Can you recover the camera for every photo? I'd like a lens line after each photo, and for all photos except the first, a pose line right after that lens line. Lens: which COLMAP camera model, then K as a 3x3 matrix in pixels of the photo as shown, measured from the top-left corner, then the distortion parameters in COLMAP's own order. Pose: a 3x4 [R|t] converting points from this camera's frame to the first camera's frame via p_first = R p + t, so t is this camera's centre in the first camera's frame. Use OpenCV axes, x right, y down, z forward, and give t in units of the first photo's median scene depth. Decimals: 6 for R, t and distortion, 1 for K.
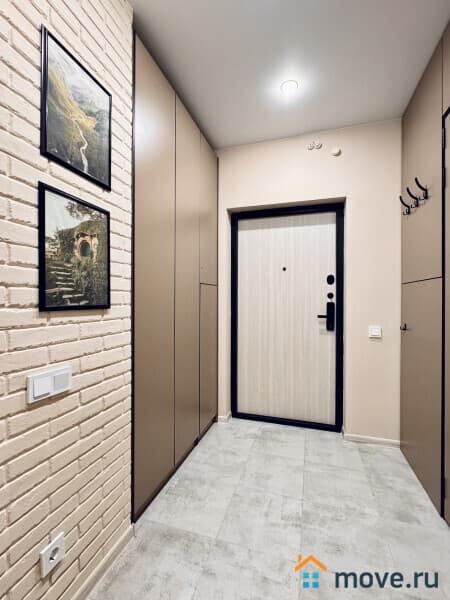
lens RADIAL K [[262.9, 0, 224.9], [0, 262.9, 300.1], [0, 0, 1]] dist [0.002426, 0.000321]
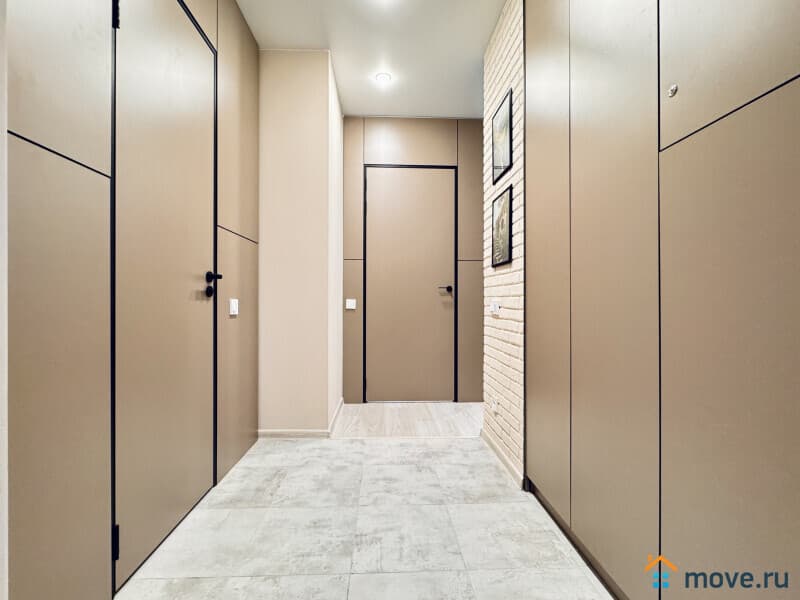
lens RADIAL K [[350.5, 0, 399.3], [0, 350.5, 300.9], [0, 0, 1]] dist [0.002426, 0.000321]
pose [[-0.934185, -0.007271, -0.356714, 0.537332], [-0.006200, 0.999972, -0.004146, 0.186034], [0.356735, -0.001662, -0.934204, 1.994552]]
